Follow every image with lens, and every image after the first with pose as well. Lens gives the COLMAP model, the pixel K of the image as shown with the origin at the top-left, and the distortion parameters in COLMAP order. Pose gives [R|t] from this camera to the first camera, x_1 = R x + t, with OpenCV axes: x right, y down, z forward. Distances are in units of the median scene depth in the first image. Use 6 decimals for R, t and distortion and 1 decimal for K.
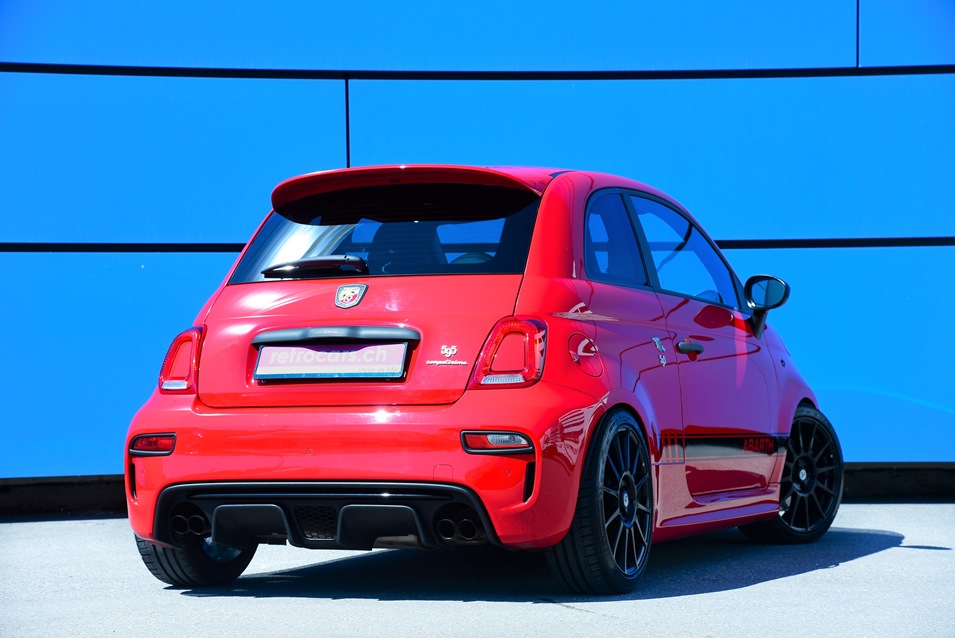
lens RADIAL K [[2169.8, 0, 477.4], [0, 2169.8, 315.7], [0, 0, 1]] dist [0.588880, 0.000000]
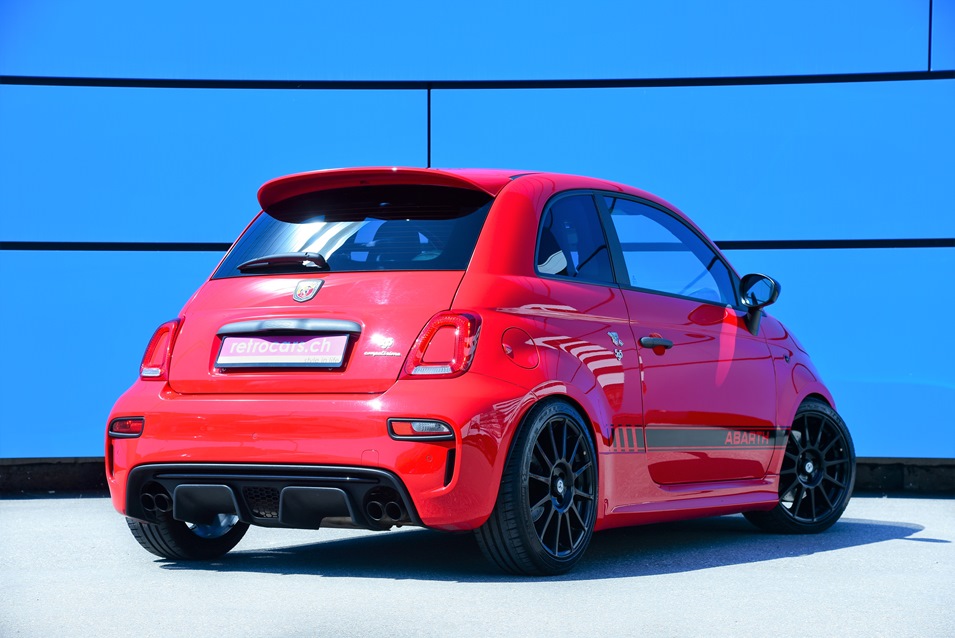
lens RADIAL K [[2036.0, 0, 477.6], [0, 2036.0, 321.8], [0, 0, 1]] dist [0.600246, 0.000000]
pose [[0.990691, 0.008318, -0.135876, 0.156004], [-0.007798, 0.999960, 0.004363, 0.001255], [0.135906, -0.003263, 0.990716, 0.020136]]
